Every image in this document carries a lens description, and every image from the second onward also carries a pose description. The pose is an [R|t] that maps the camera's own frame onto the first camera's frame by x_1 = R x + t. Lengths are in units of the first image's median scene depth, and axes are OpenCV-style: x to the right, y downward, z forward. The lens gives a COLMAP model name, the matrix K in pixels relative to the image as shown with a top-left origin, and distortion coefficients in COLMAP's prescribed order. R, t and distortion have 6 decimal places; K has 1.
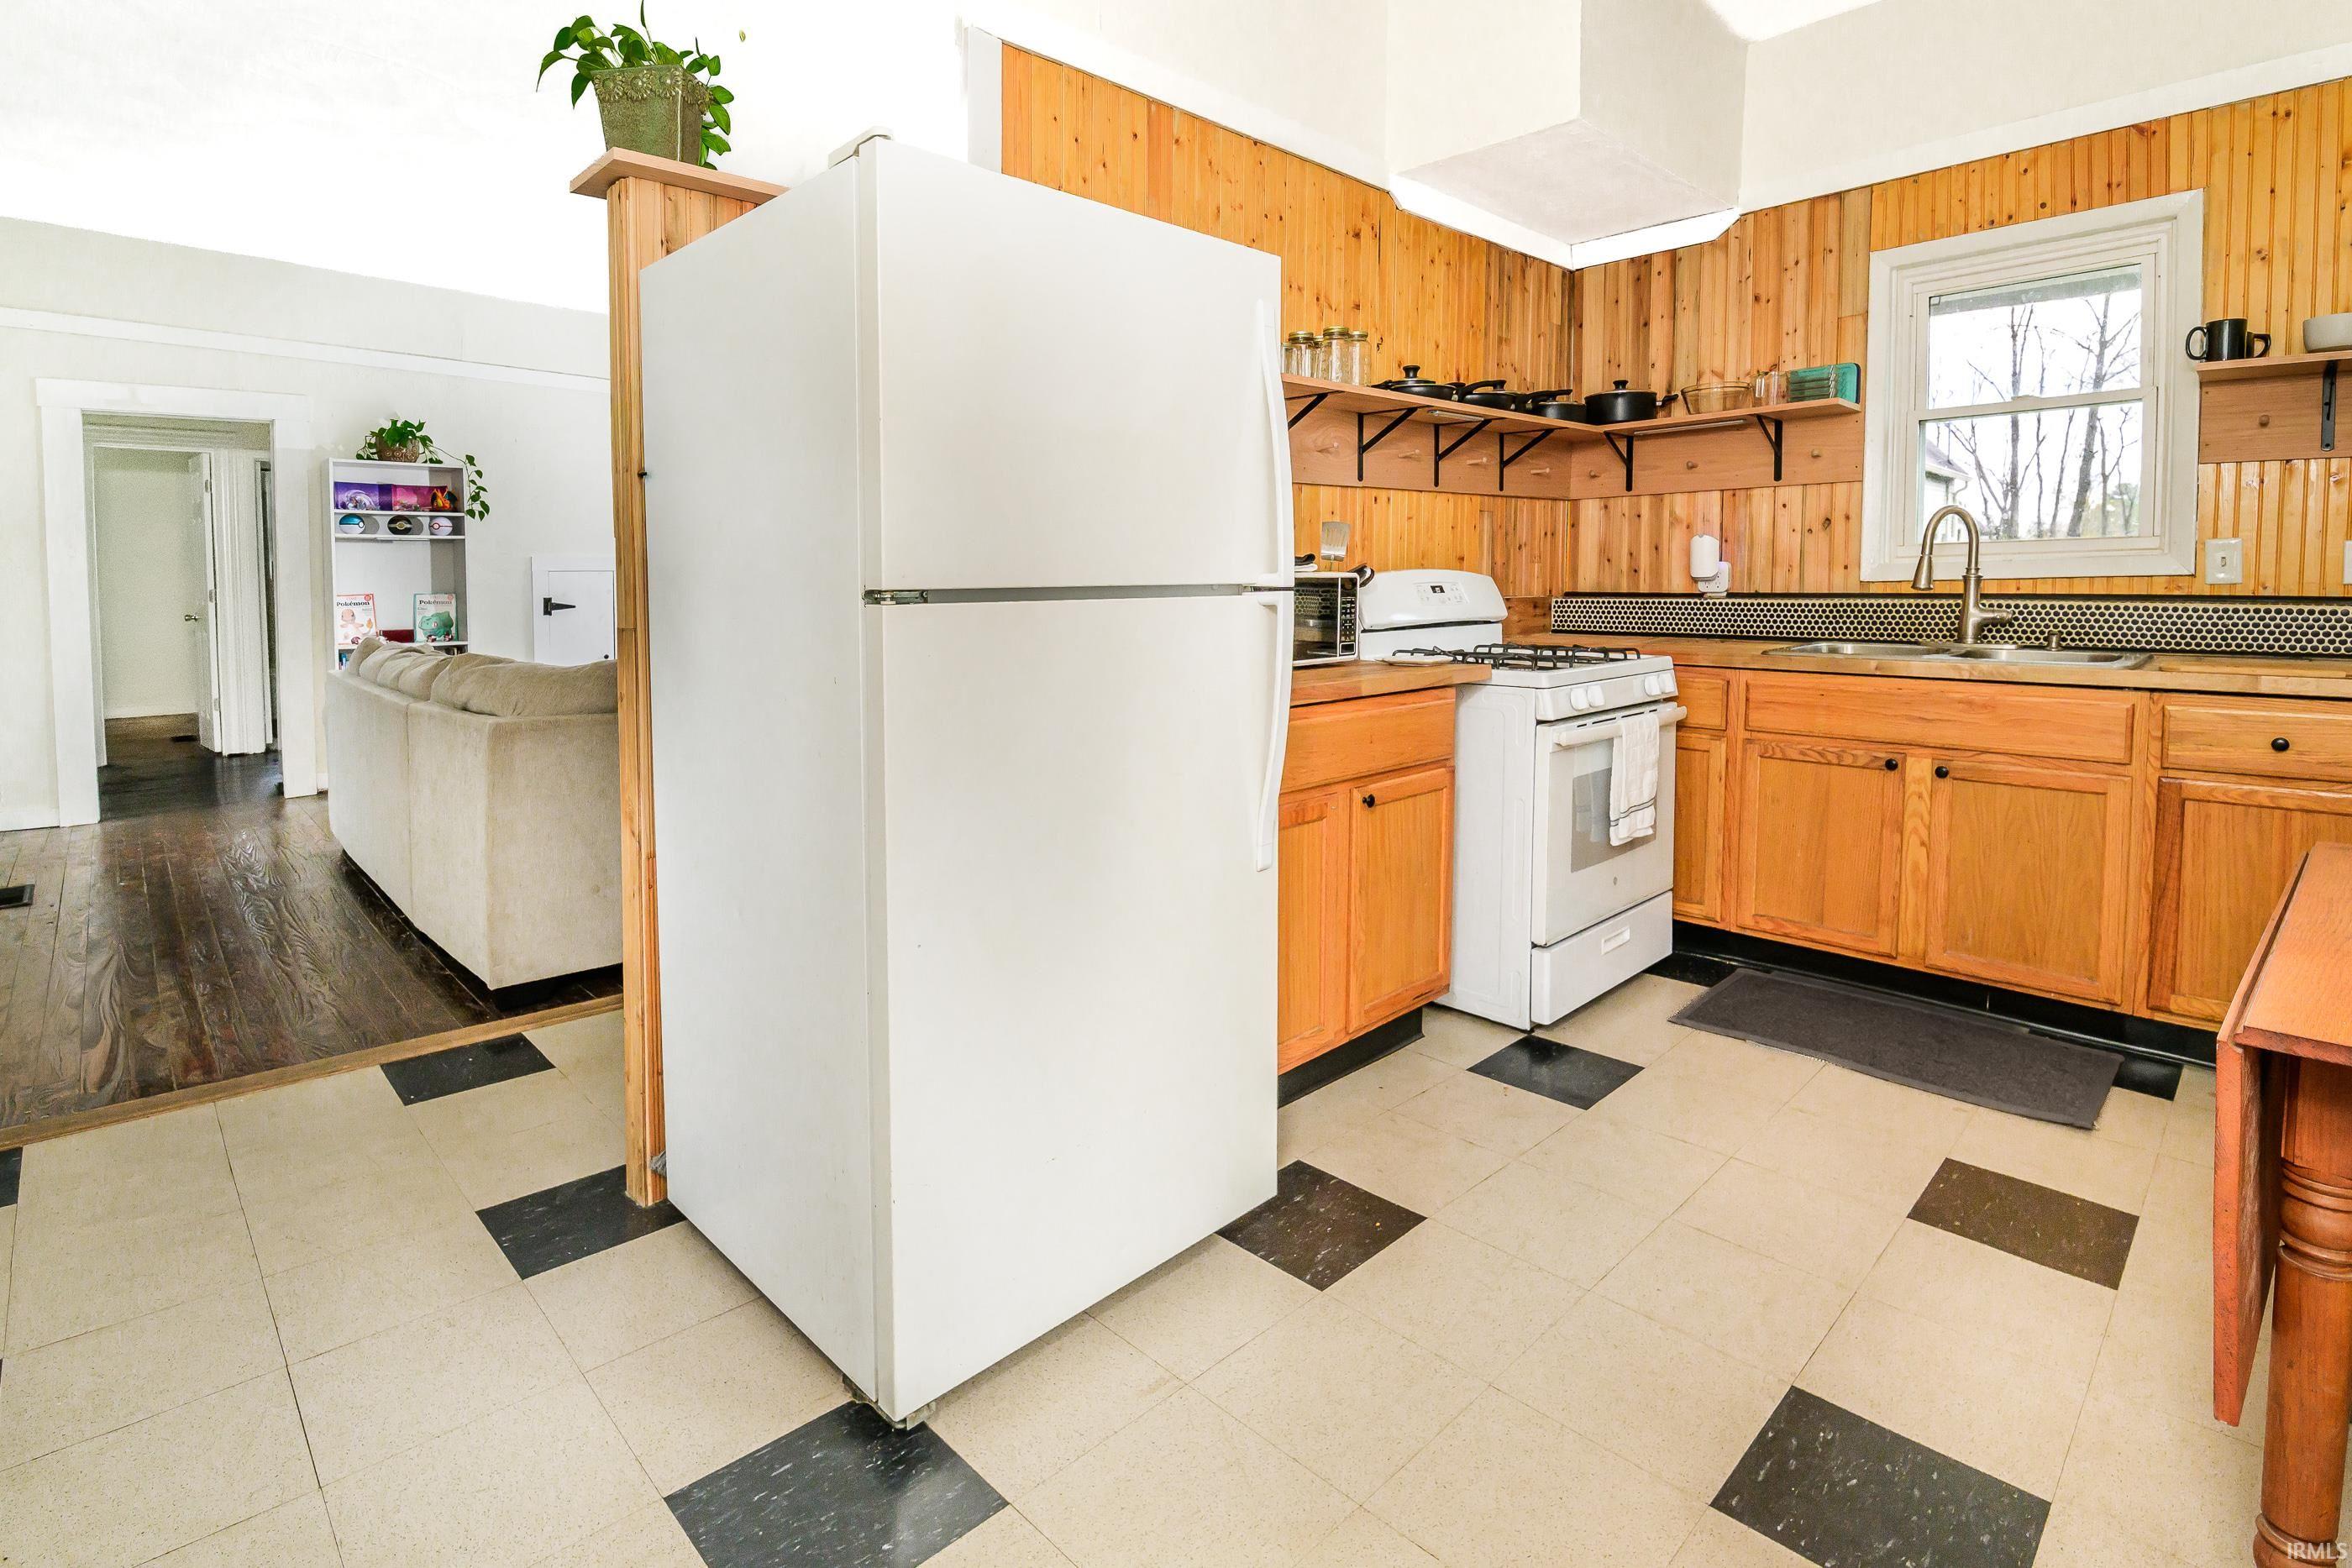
lens RADIAL K [[1119.7, 0, 1176.0], [0, 1119.7, 784.0], [0, 0, 1]] dist [0.018269, -0.015398]
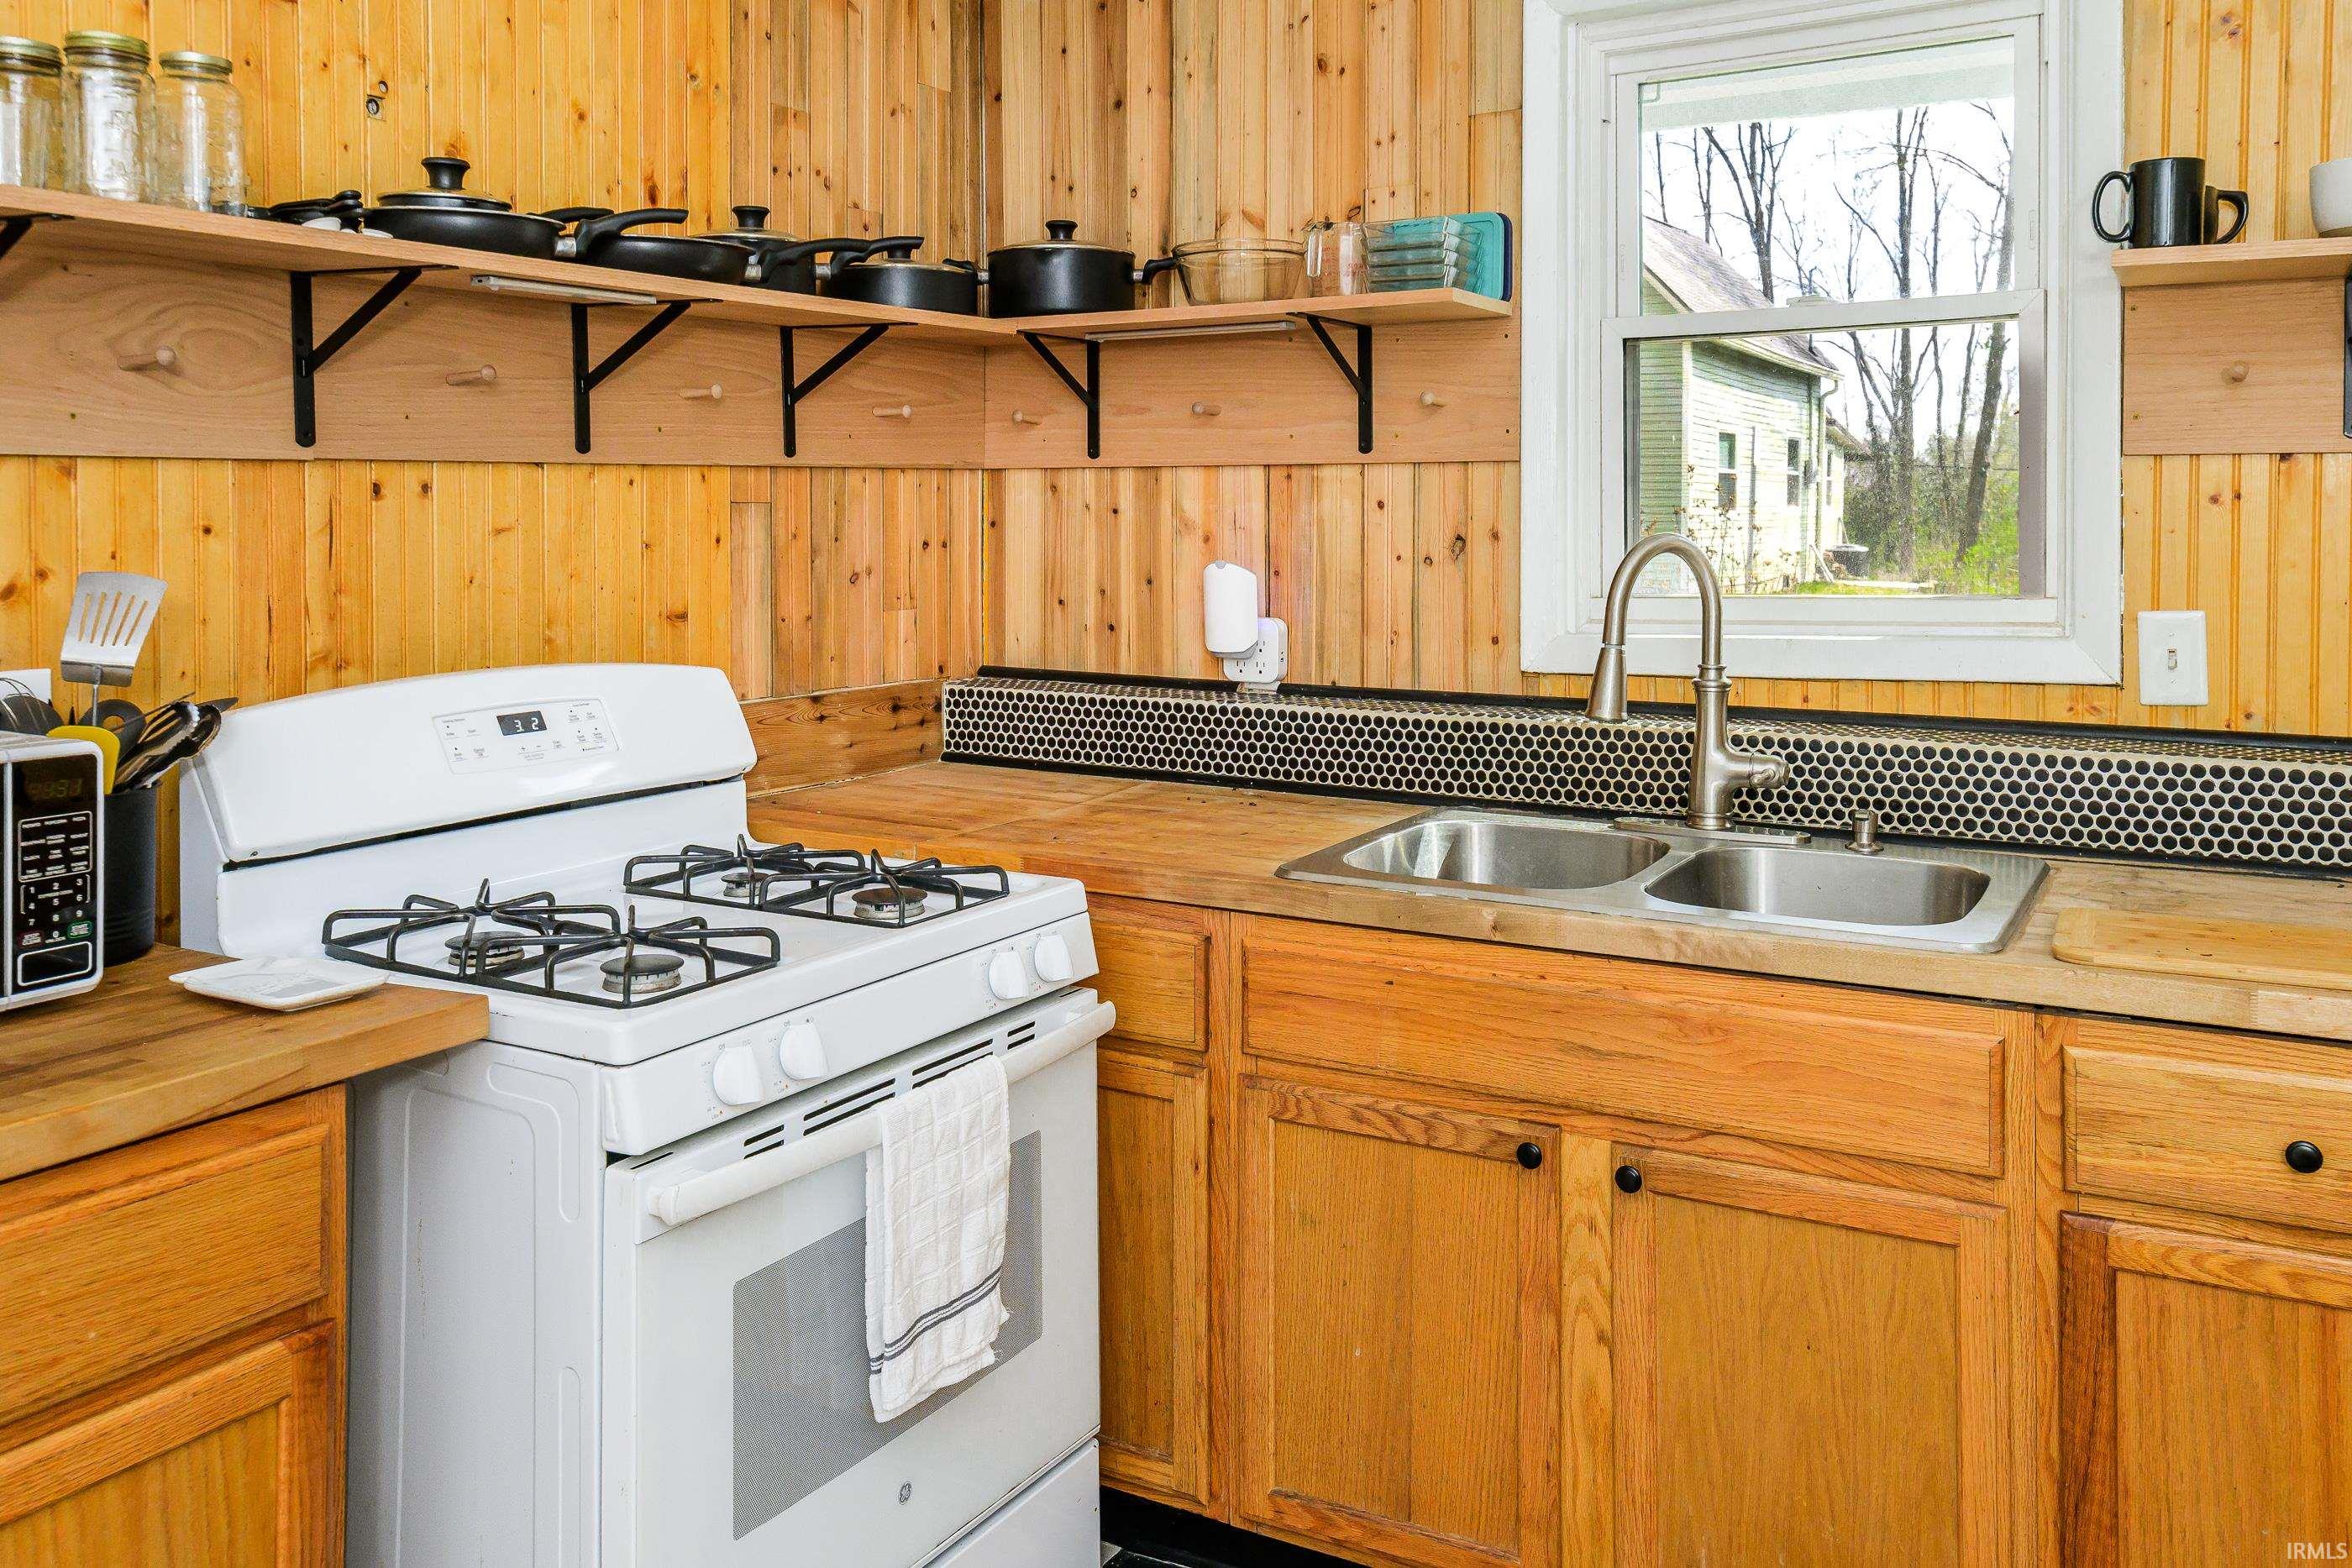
lens RADIAL K [[1794.4, 0, 1176.0], [0, 1794.4, 784.0], [0, 0, 1]] dist [0.053375, -0.004329]
pose [[0.970019, -0.024663, 0.241776, 0.310258], [0.028726, 0.999499, -0.013293, -0.140075], [-0.241327, 0.019840, 0.970241, 0.327786]]
